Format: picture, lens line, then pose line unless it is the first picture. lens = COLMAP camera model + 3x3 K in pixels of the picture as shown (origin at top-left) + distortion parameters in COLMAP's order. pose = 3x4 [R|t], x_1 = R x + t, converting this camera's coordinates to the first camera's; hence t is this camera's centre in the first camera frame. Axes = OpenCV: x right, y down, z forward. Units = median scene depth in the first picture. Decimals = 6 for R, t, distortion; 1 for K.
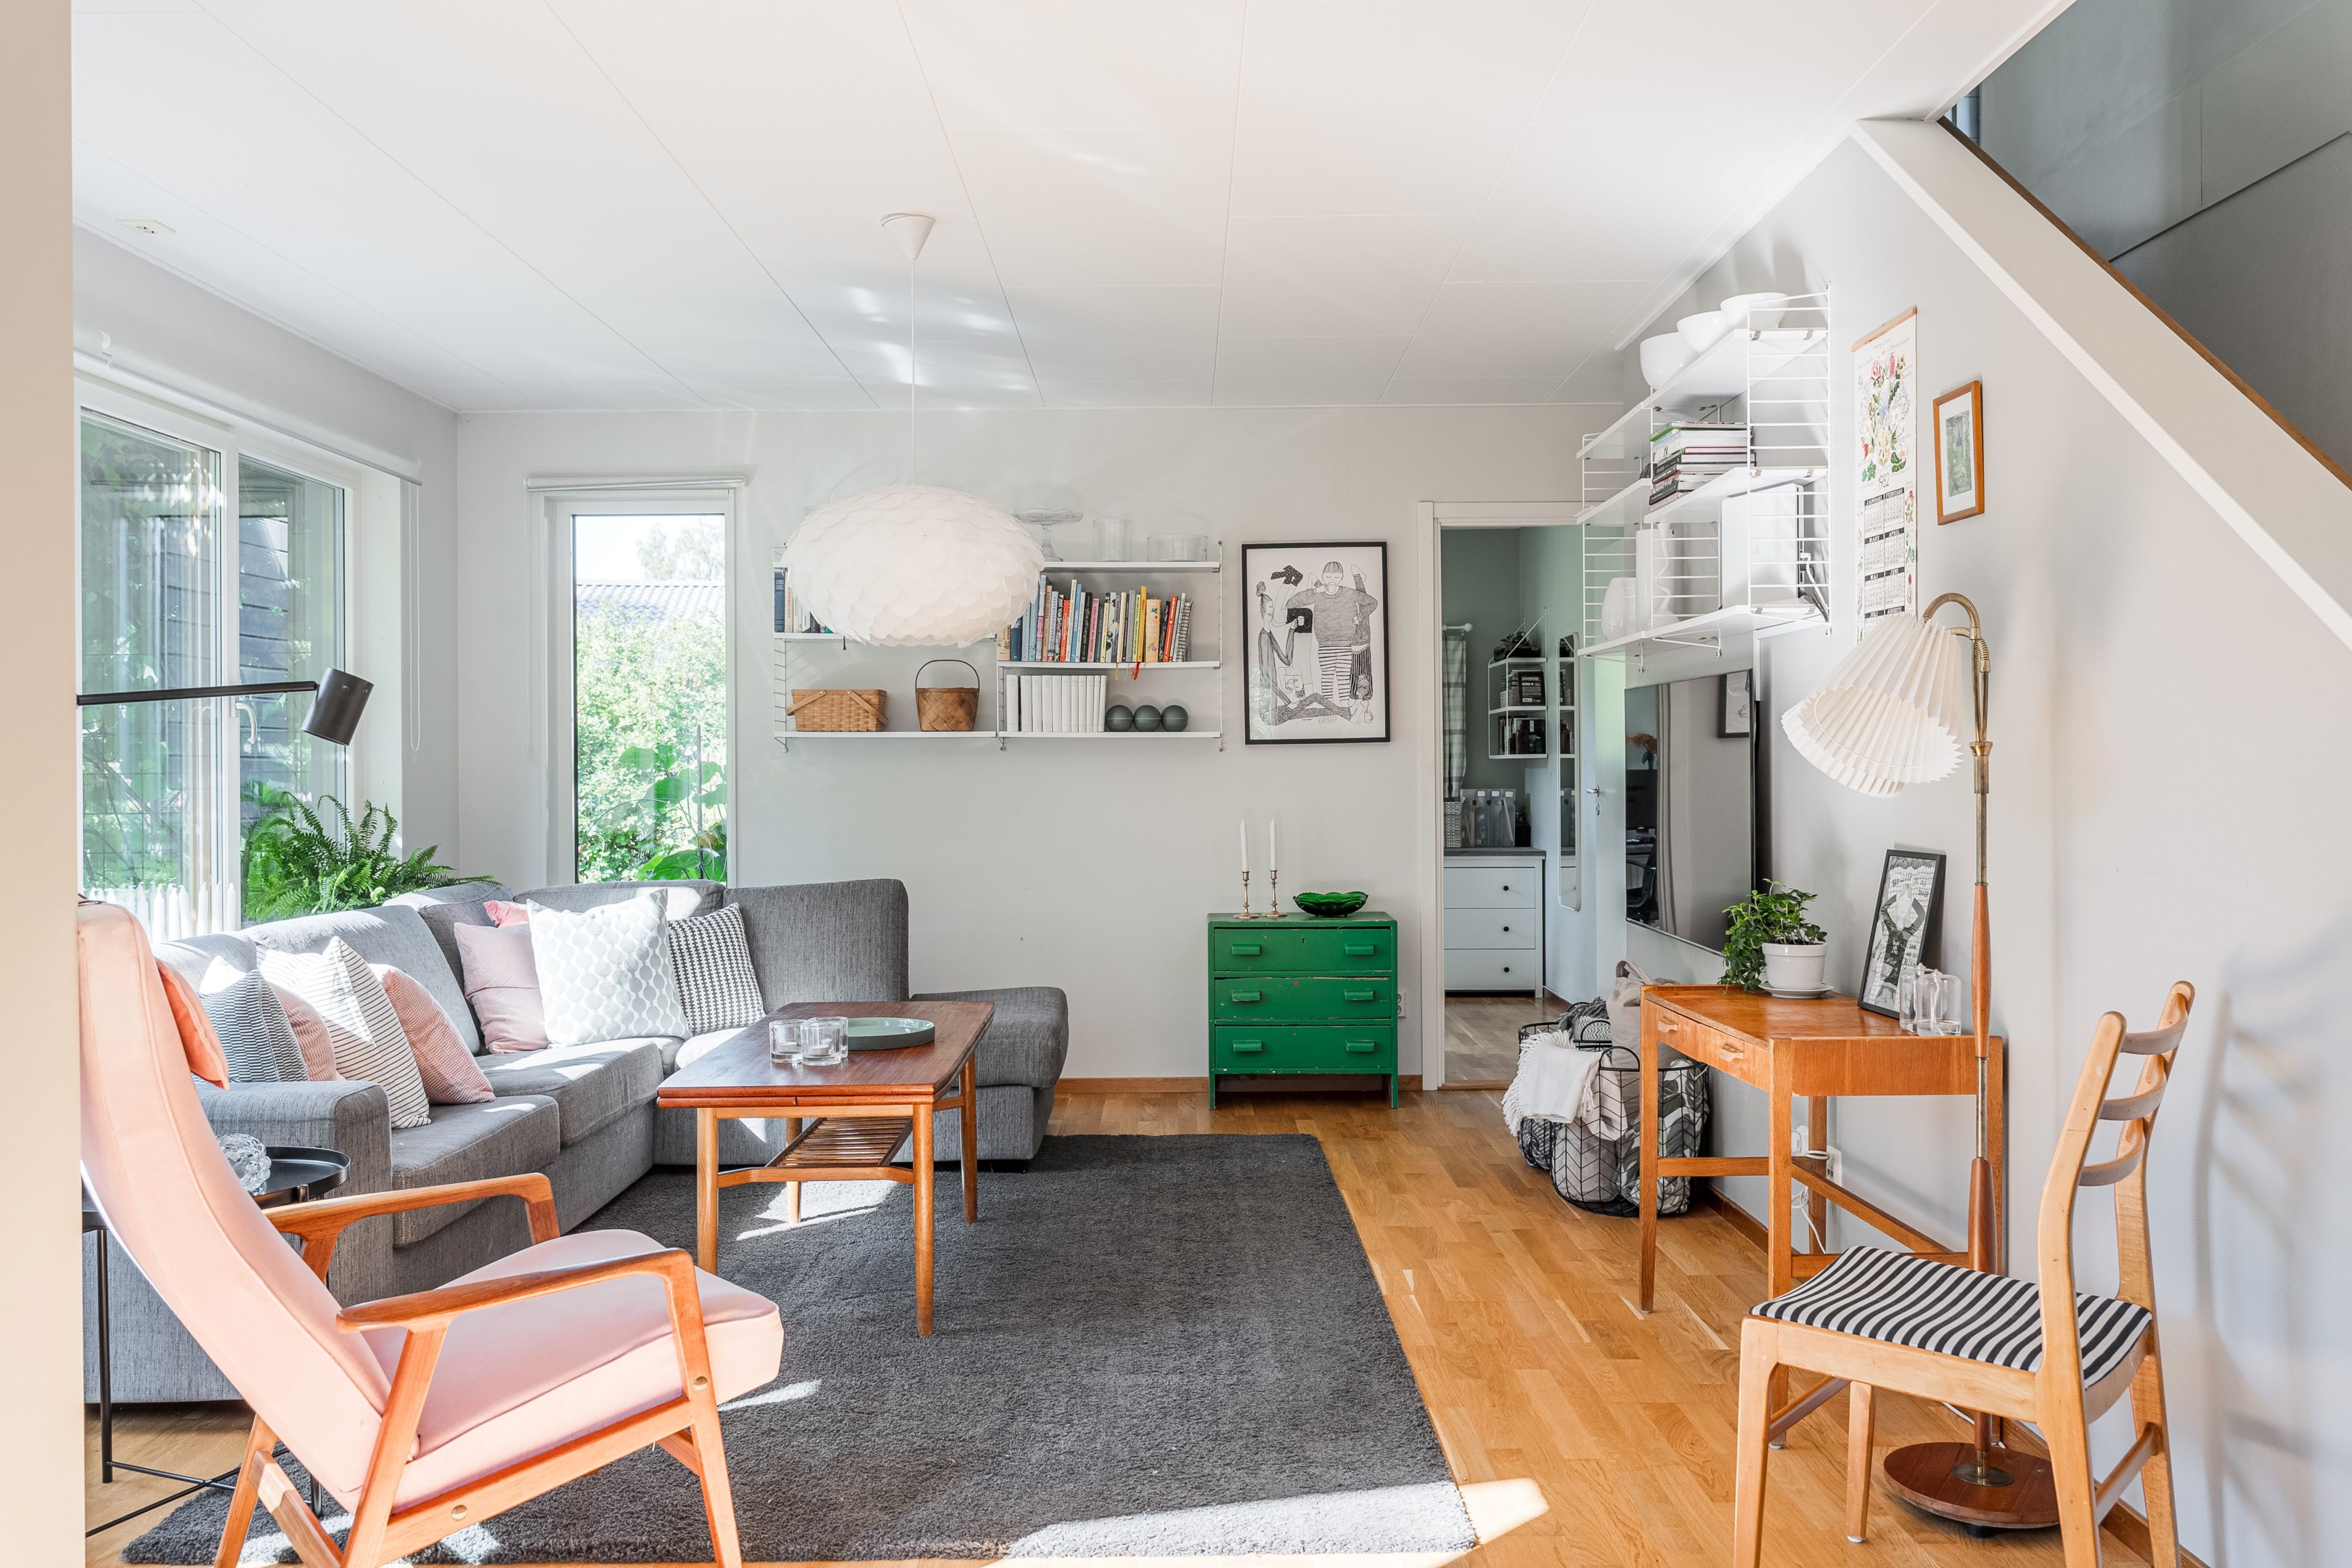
lens RADIAL K [[1858.1, 0, 1179.7], [0, 1858.1, 777.7], [0, 0, 1]] dist [-0.009785, -0.006190]
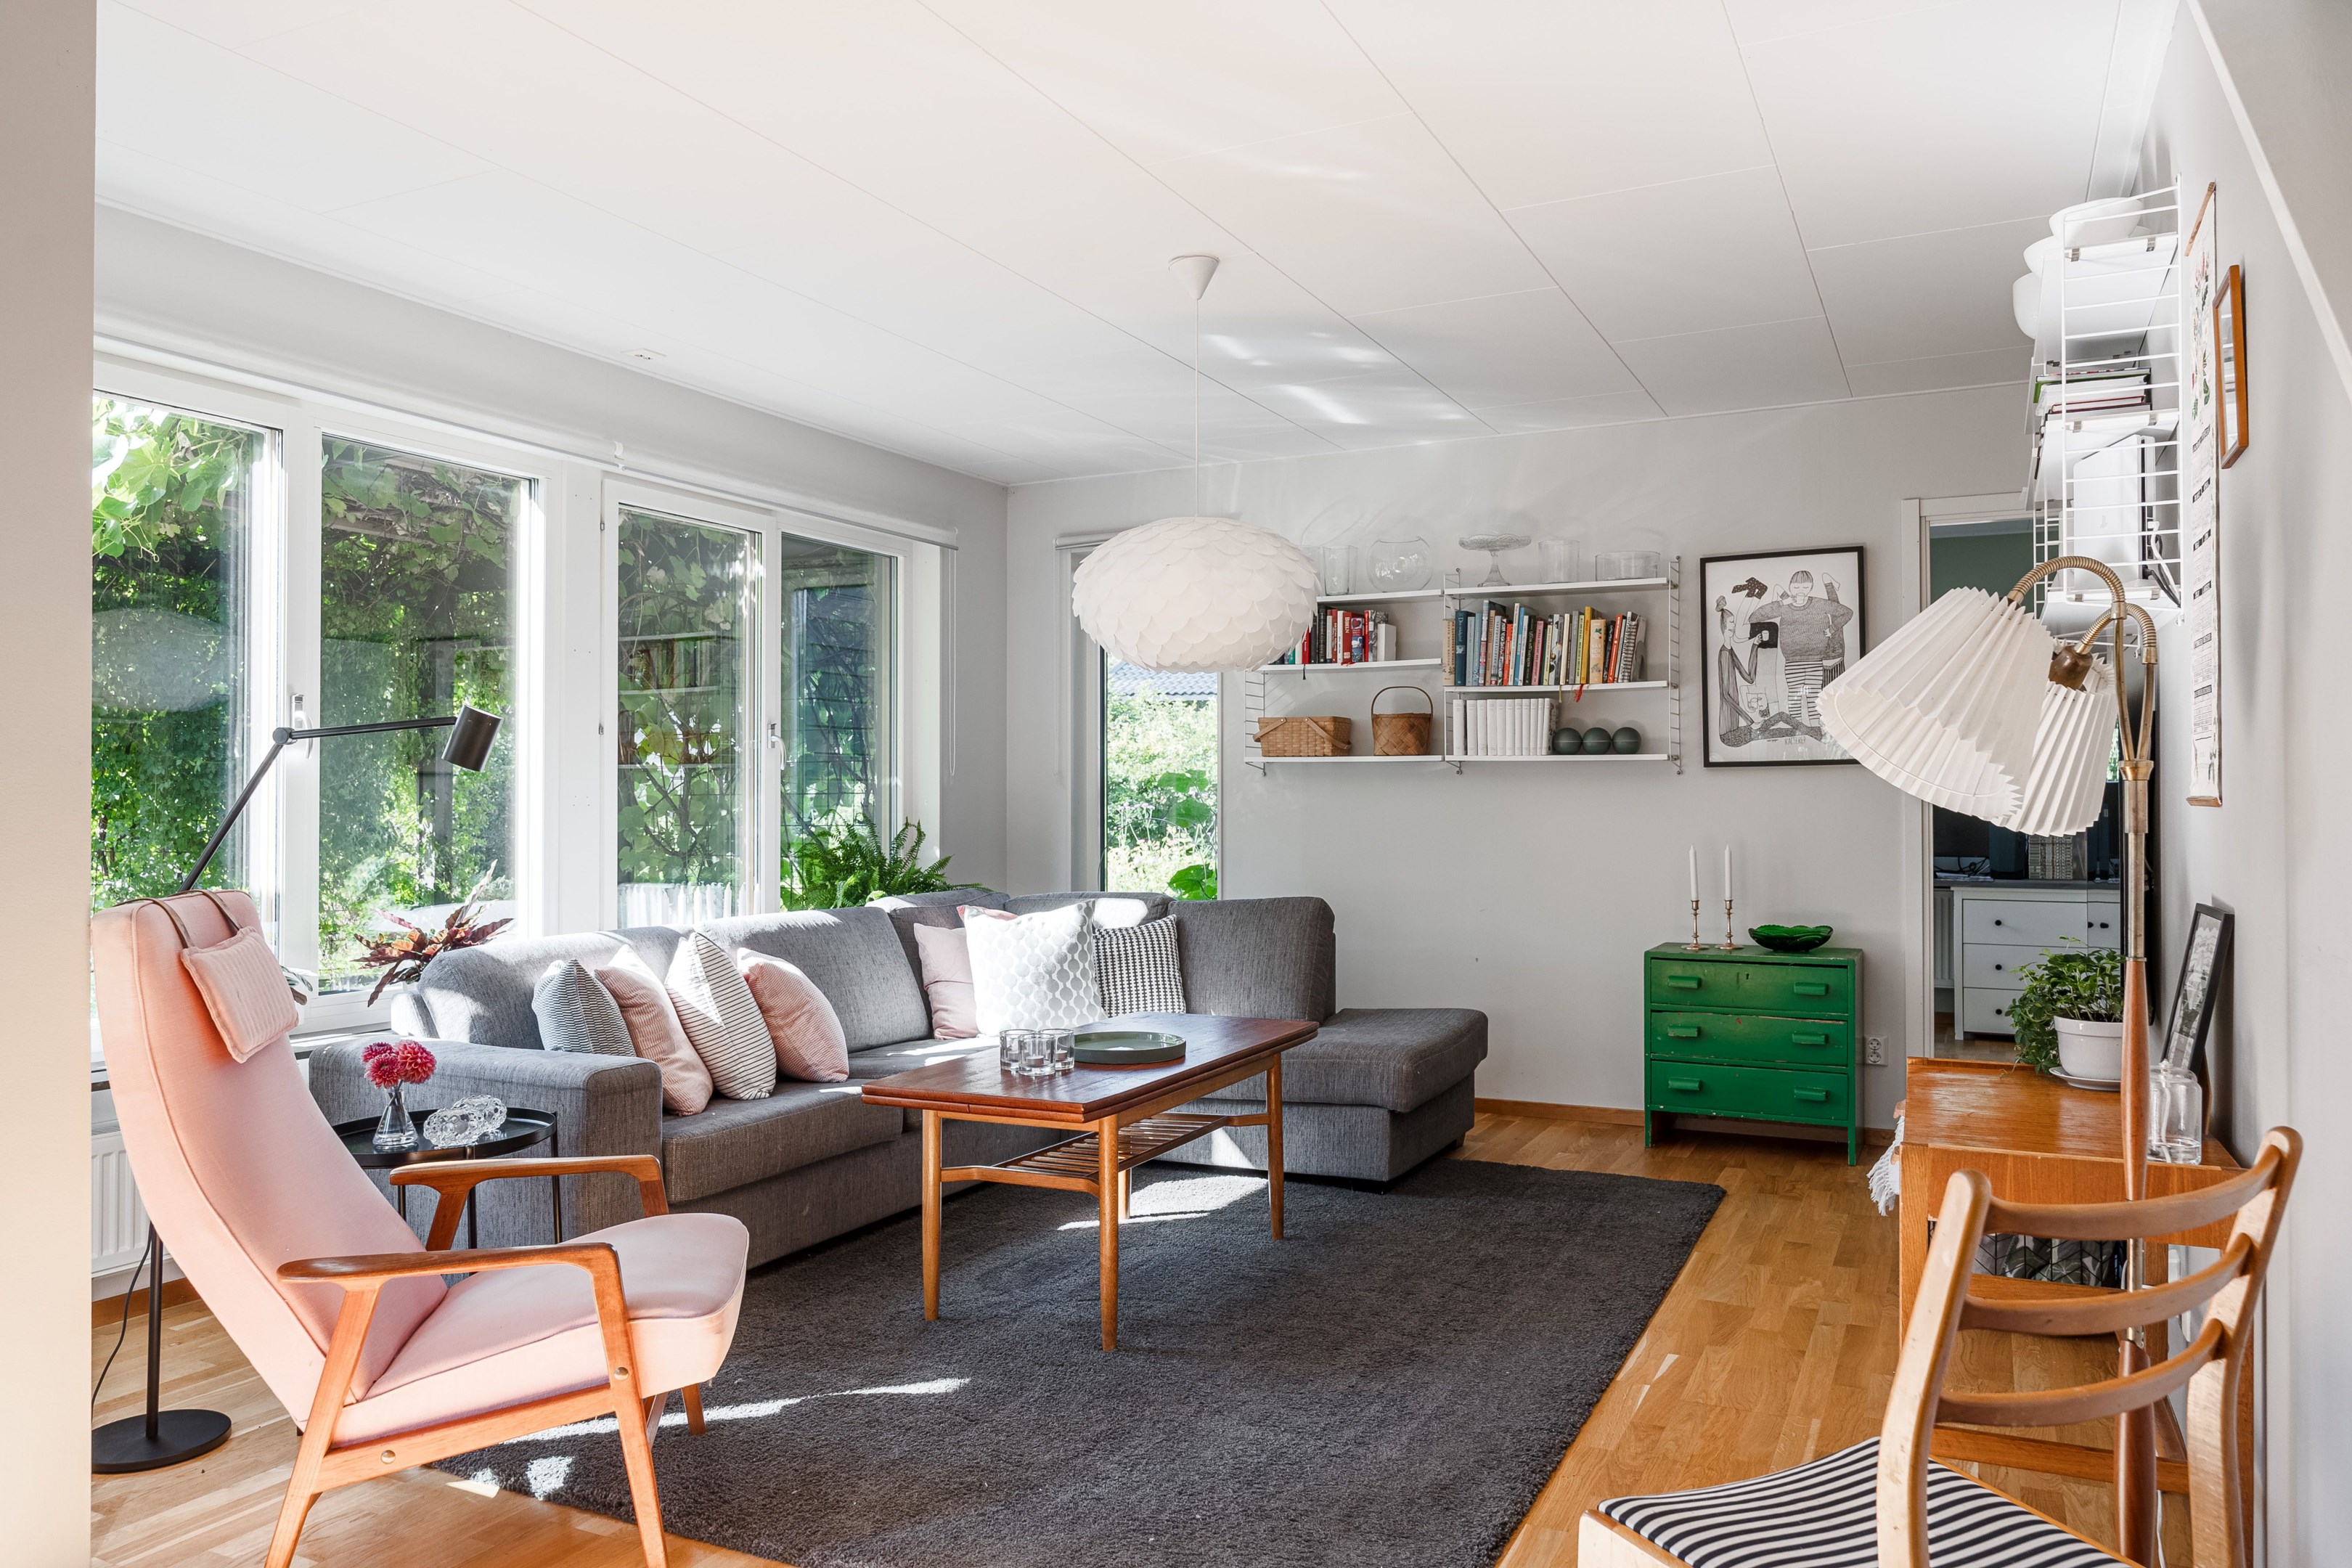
lens RADIAL K [[1653.4, 0, 1172.1], [0, 1653.4, 784.3], [0, 0, 1]] dist [-0.020942, 0.001888]
pose [[0.889989, 0.000695, -0.455982, 0.223623], [-0.004402, 0.999965, -0.007066, -0.002349], [0.455962, 0.008296, 0.889961, 0.151671]]
